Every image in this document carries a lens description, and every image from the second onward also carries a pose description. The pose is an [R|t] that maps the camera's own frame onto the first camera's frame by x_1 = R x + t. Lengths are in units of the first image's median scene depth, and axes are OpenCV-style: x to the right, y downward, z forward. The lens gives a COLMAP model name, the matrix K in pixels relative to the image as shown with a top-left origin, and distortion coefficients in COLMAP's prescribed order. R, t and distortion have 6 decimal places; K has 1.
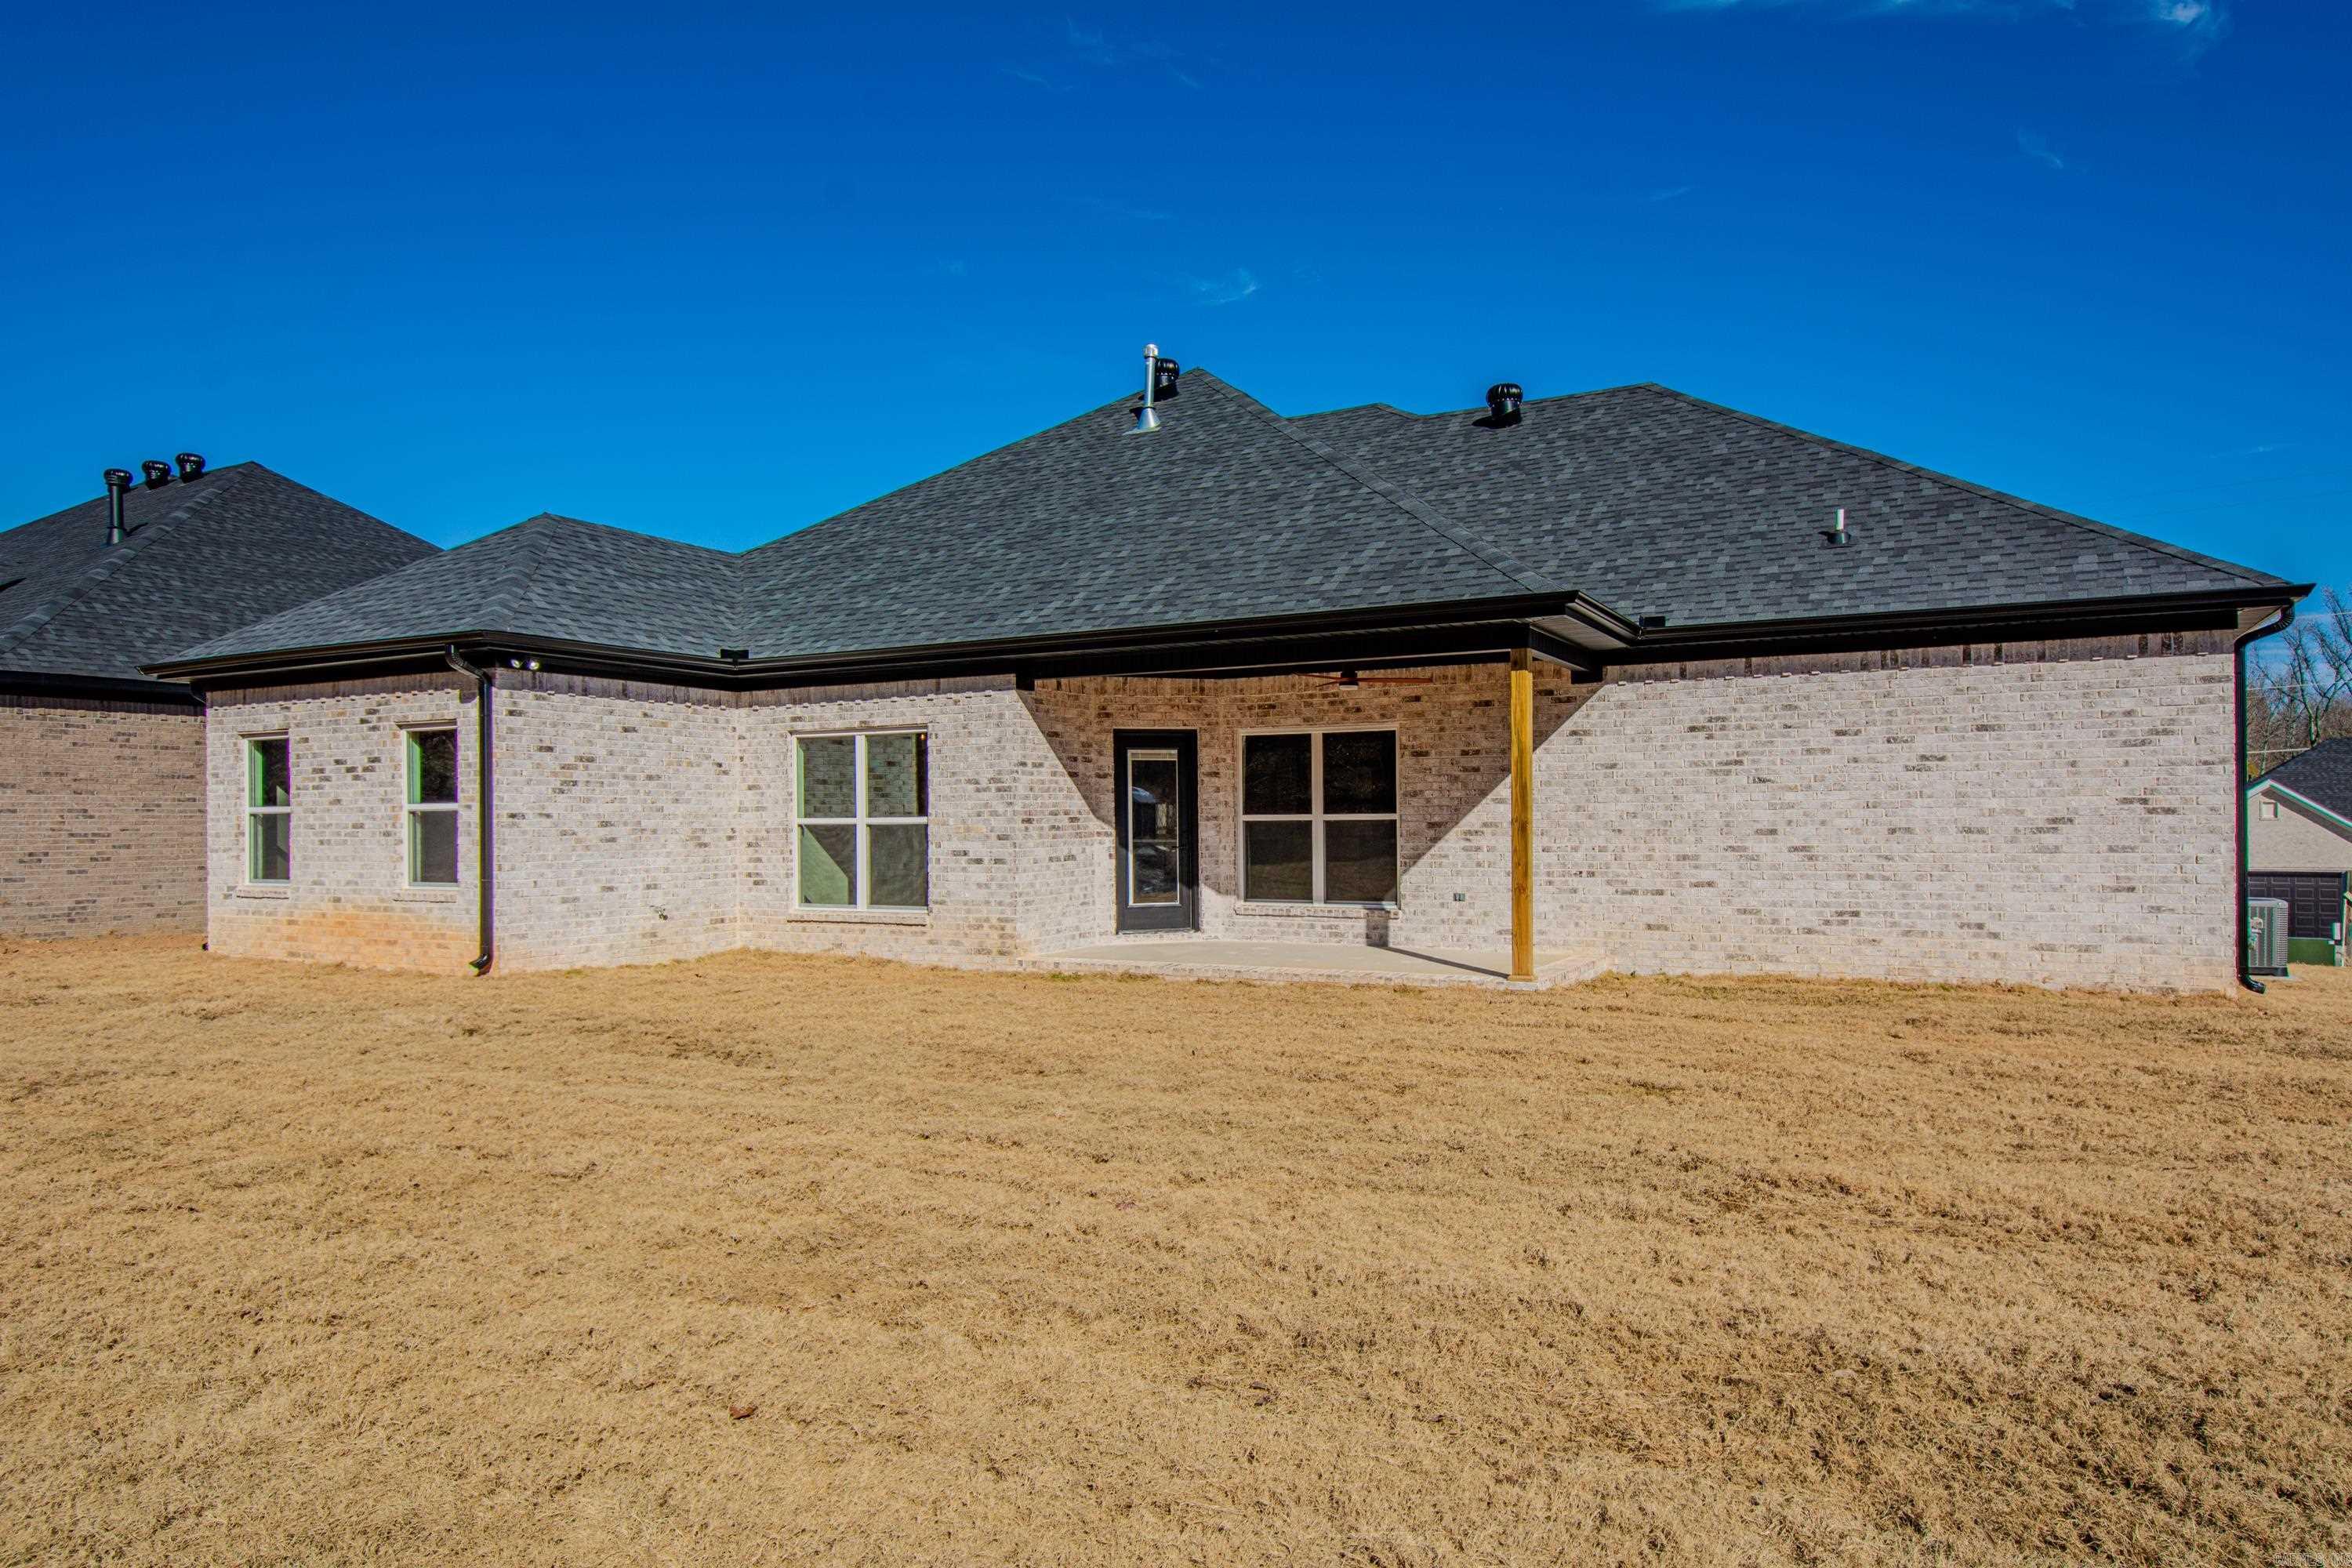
lens RADIAL K [[1508.5, 0, 1173.4], [0, 1508.5, 832.5], [0, 0, 1]] dist [-0.007206, -0.000374]
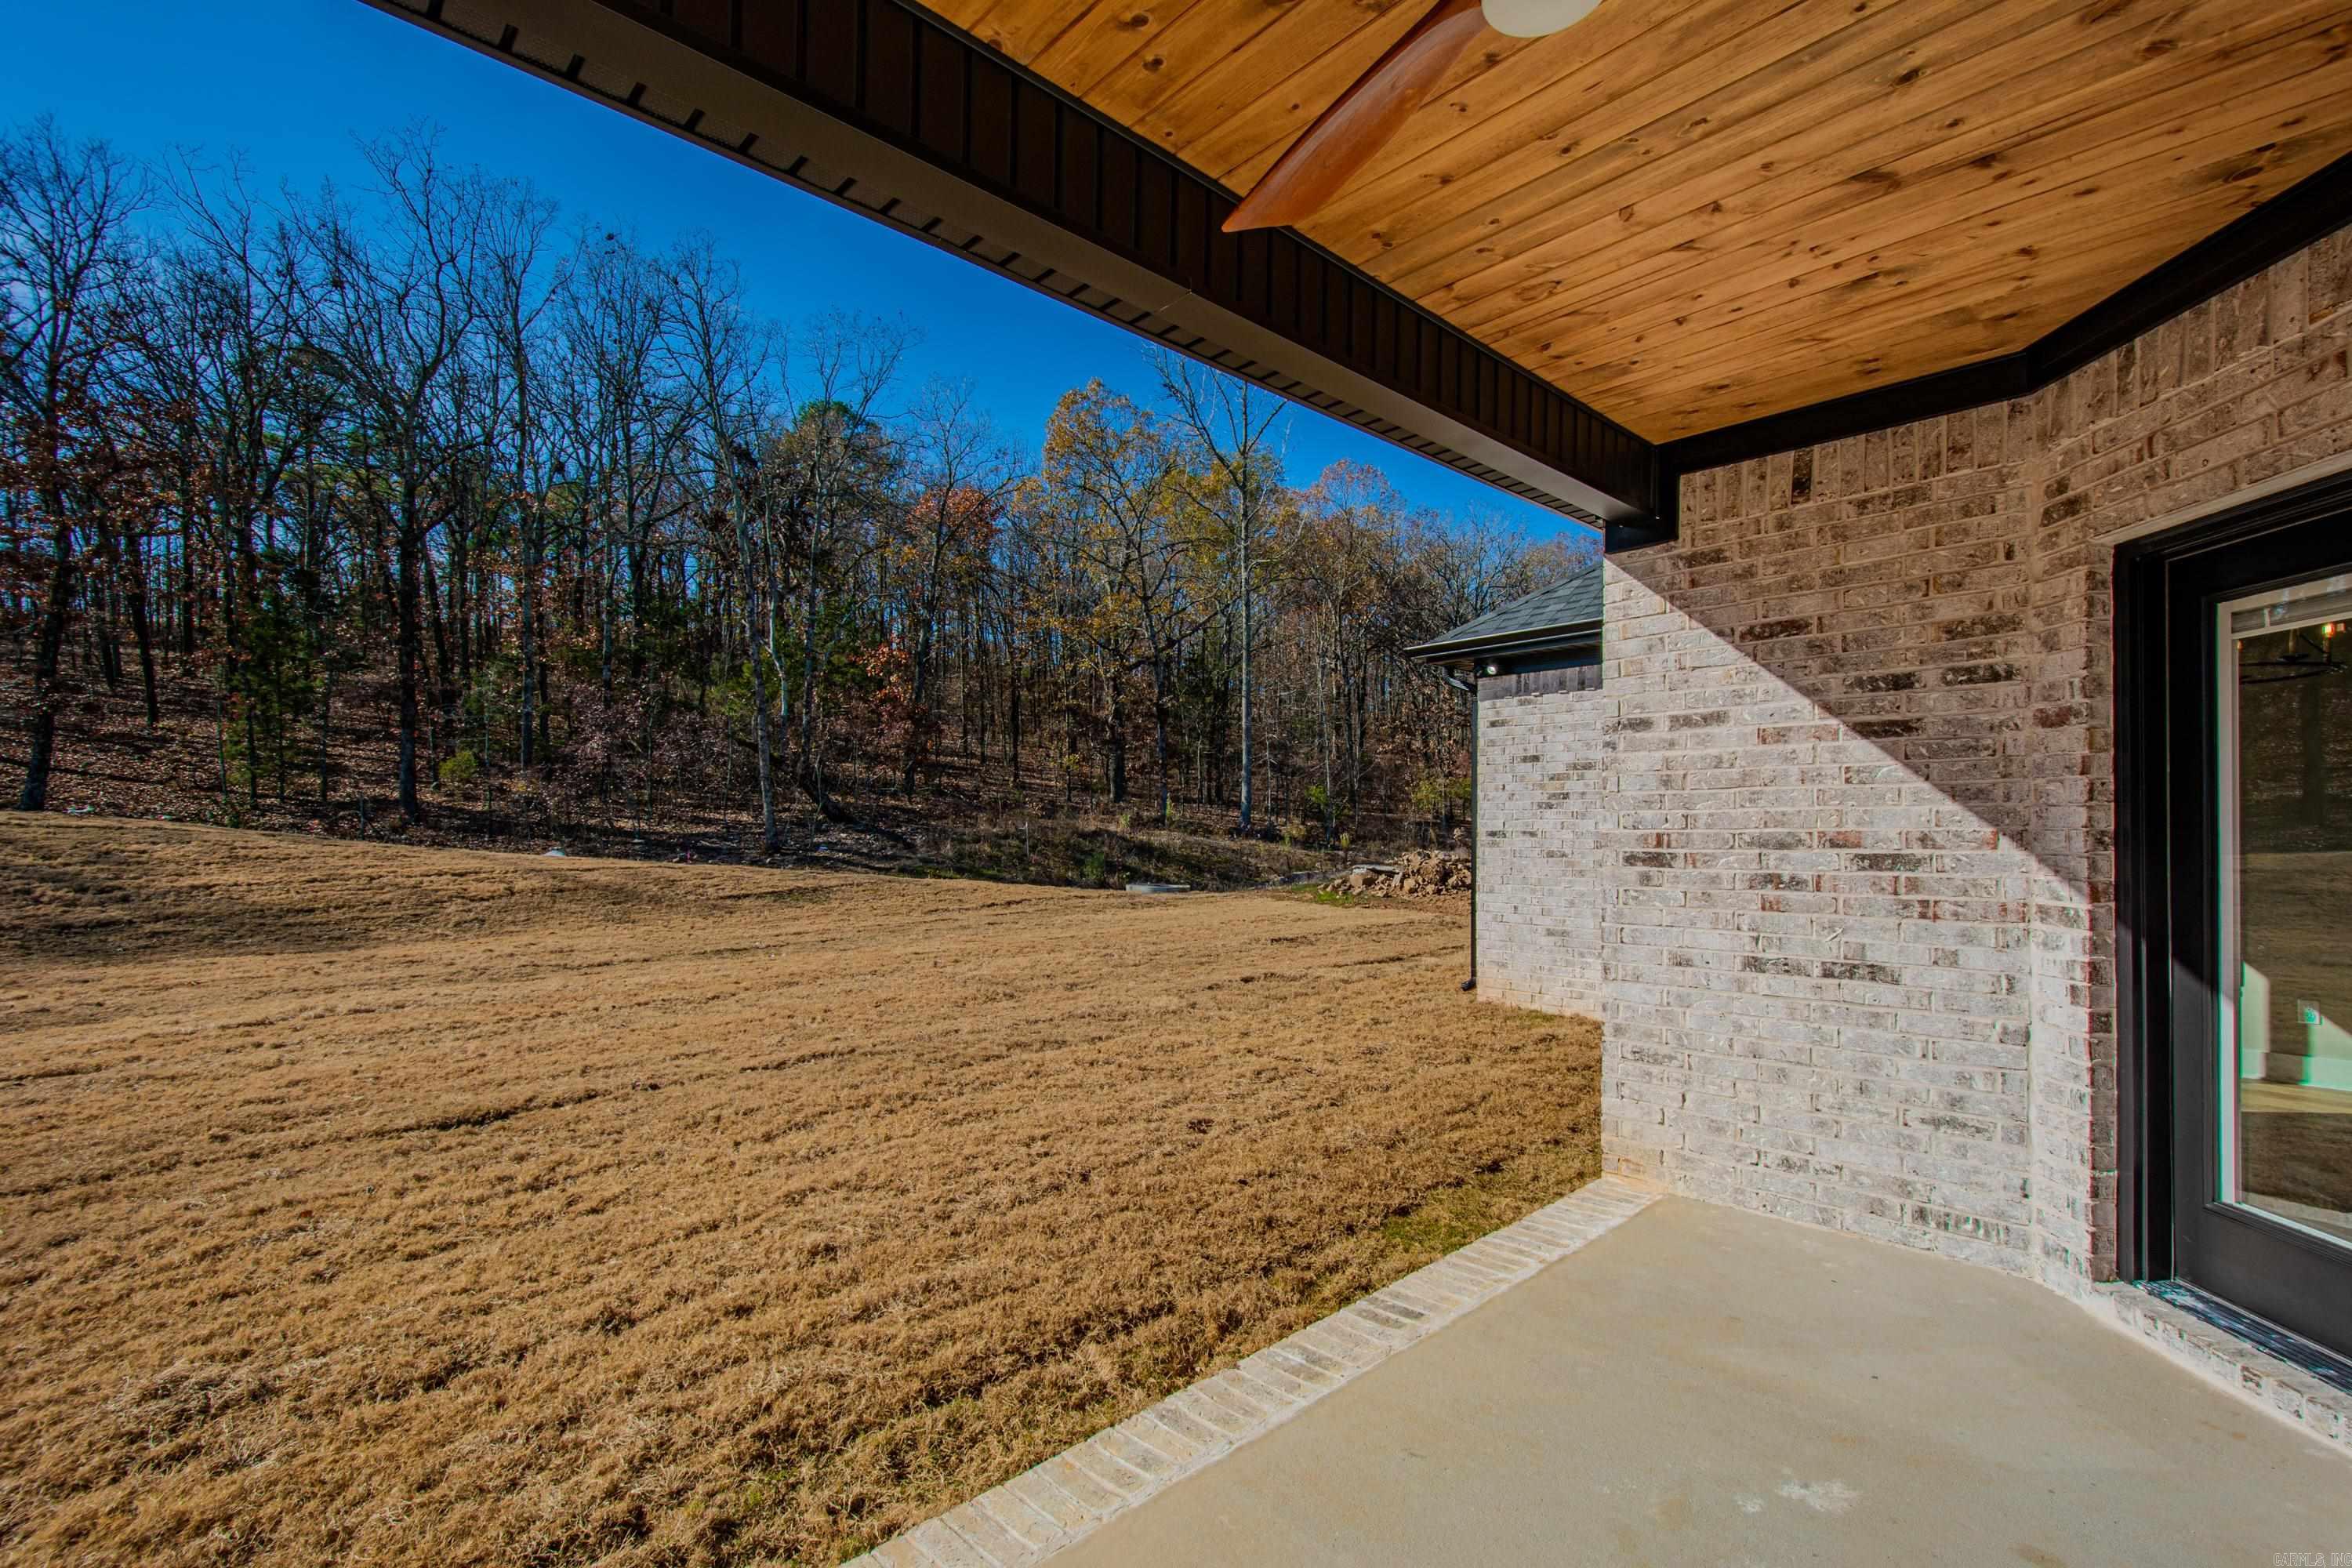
lens RADIAL K [[1030.7, 0, 1212.0], [0, 1030.7, 828.0], [0, 0, 1]] dist [0.015344, -0.006296]
pose [[-0.289184, 0.006018, -0.957255, 0.201606], [-0.003230, 0.999968, 0.007262, -0.017427], [0.957268, 0.005192, -0.289155, 0.927138]]
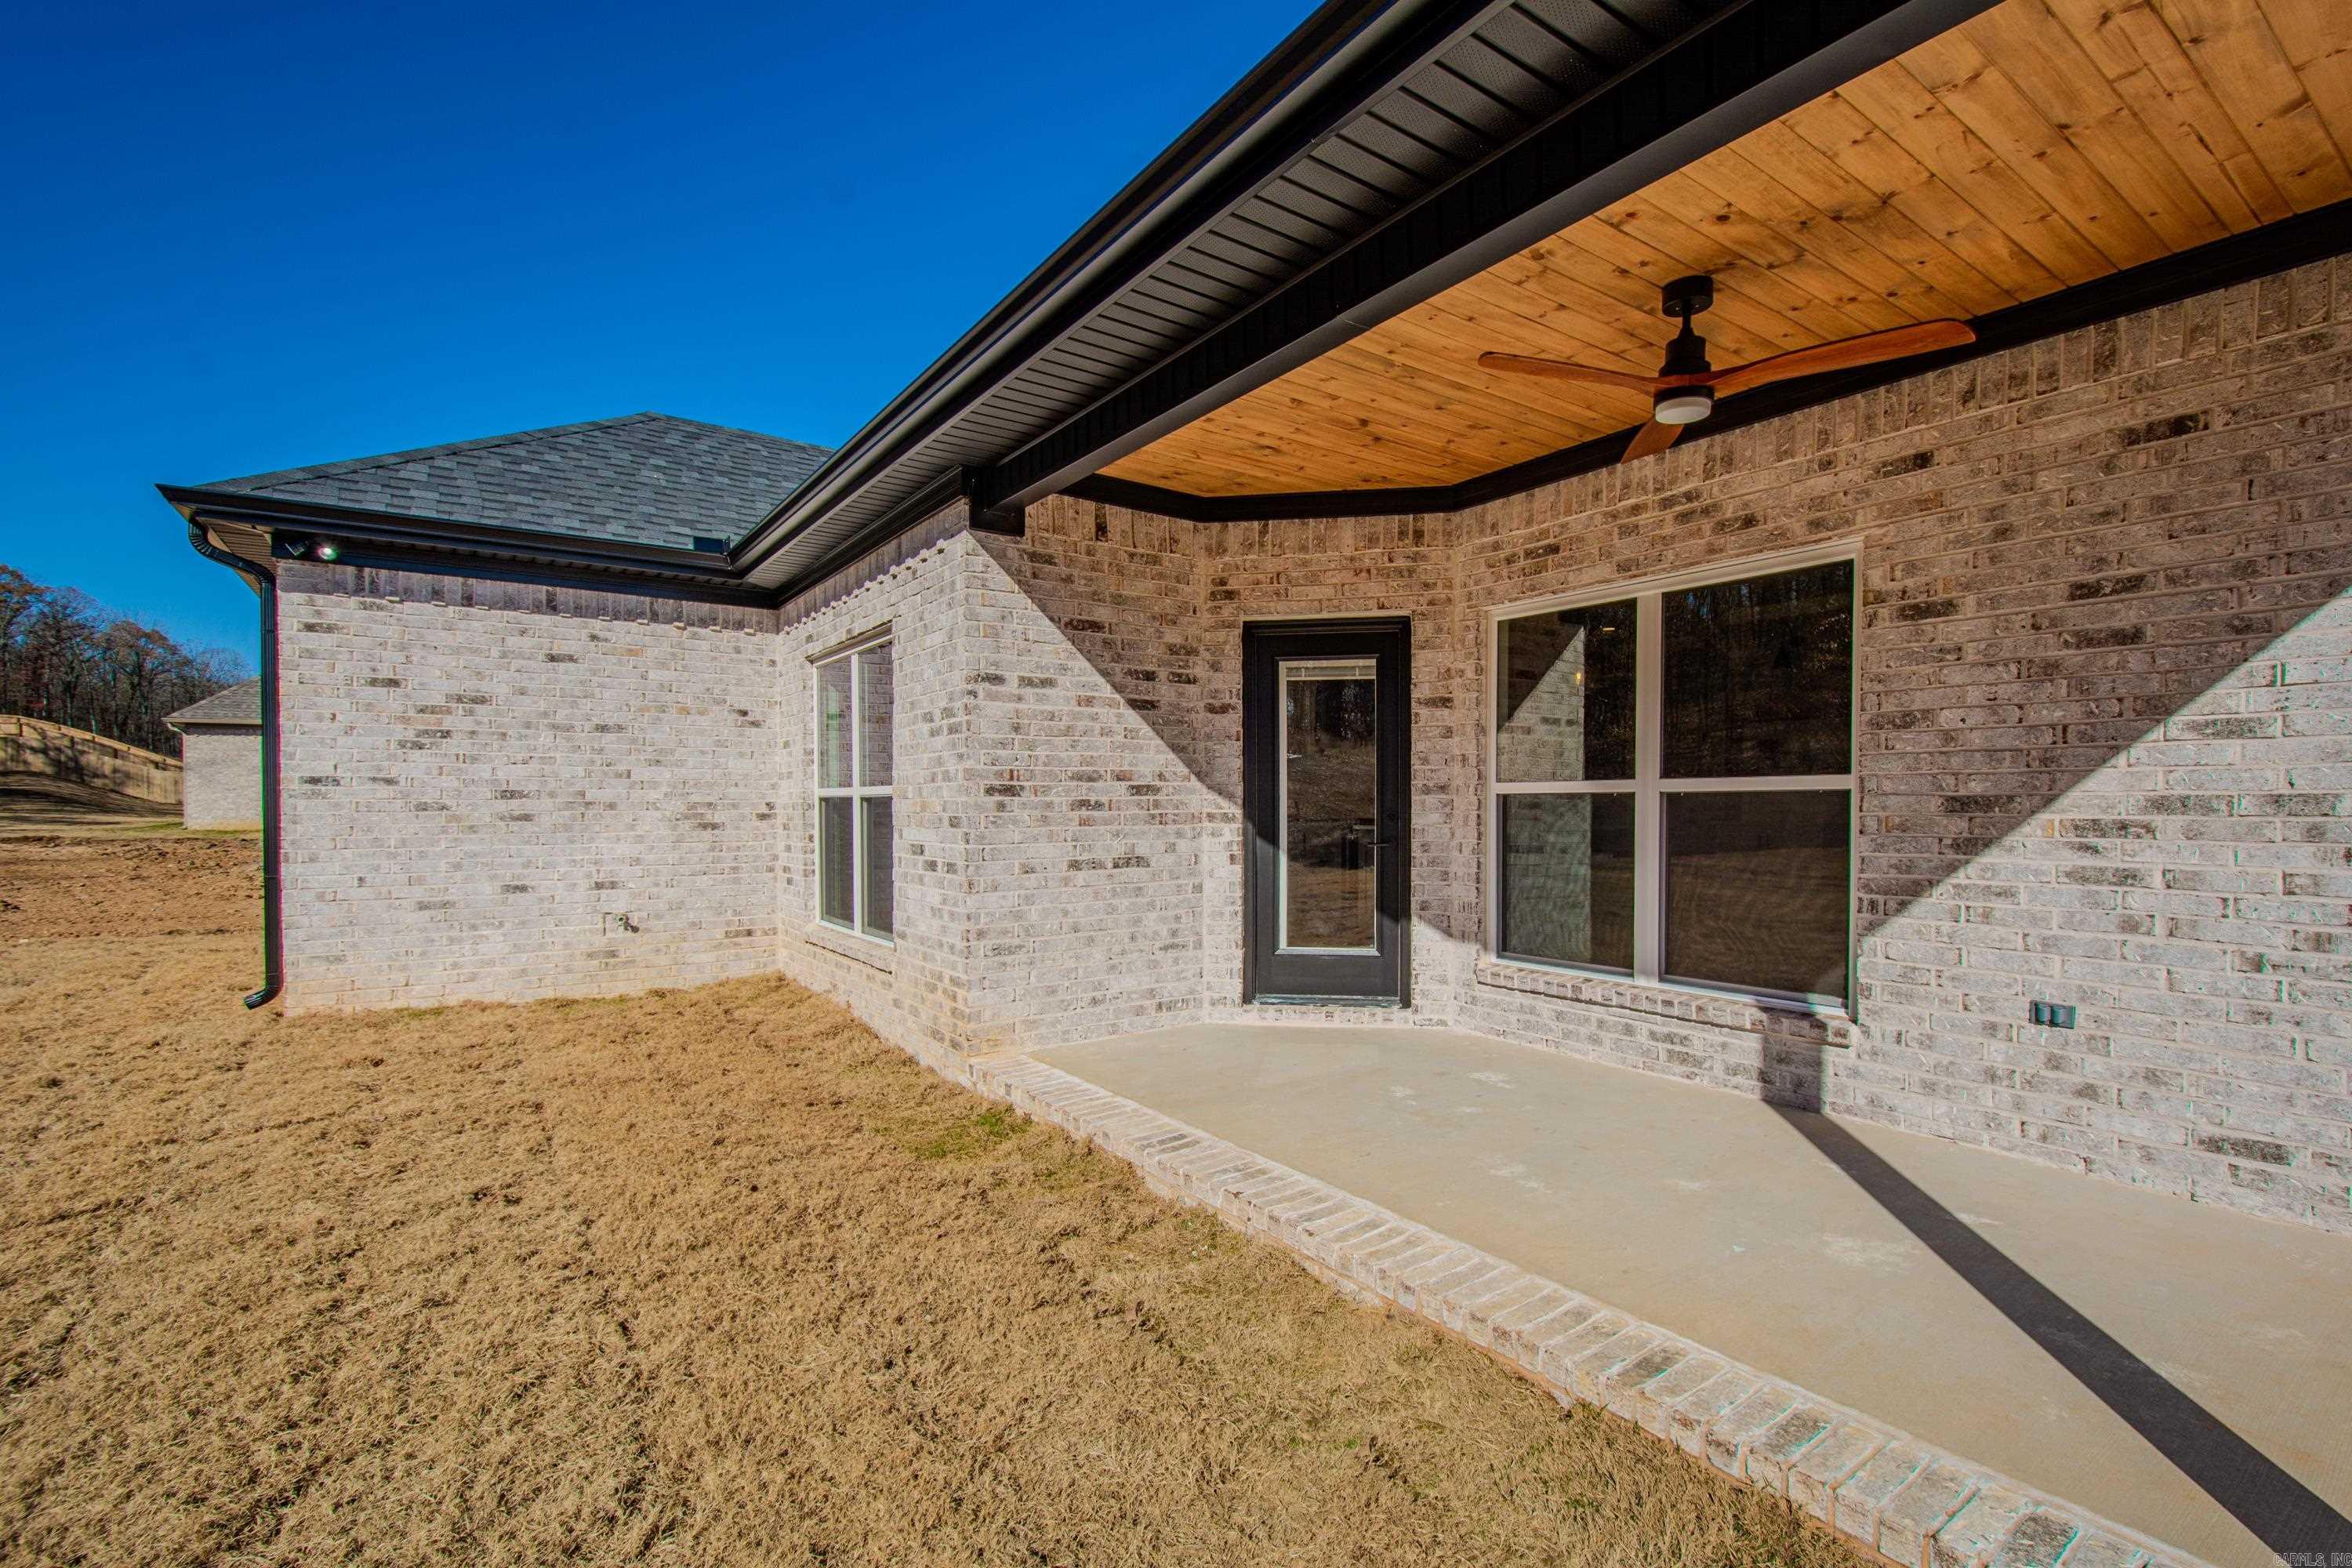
lens RADIAL K [[1071.9, 0, 1197.4], [0, 1071.9, 831.4], [0, 0, 1]] dist [0.004521, -0.000617]
pose [[0.901219, 0.017927, -0.432993, 0.115185], [-0.009118, 0.999707, 0.022413, -0.002570], [0.433268, -0.016250, 0.901119, 0.671593]]
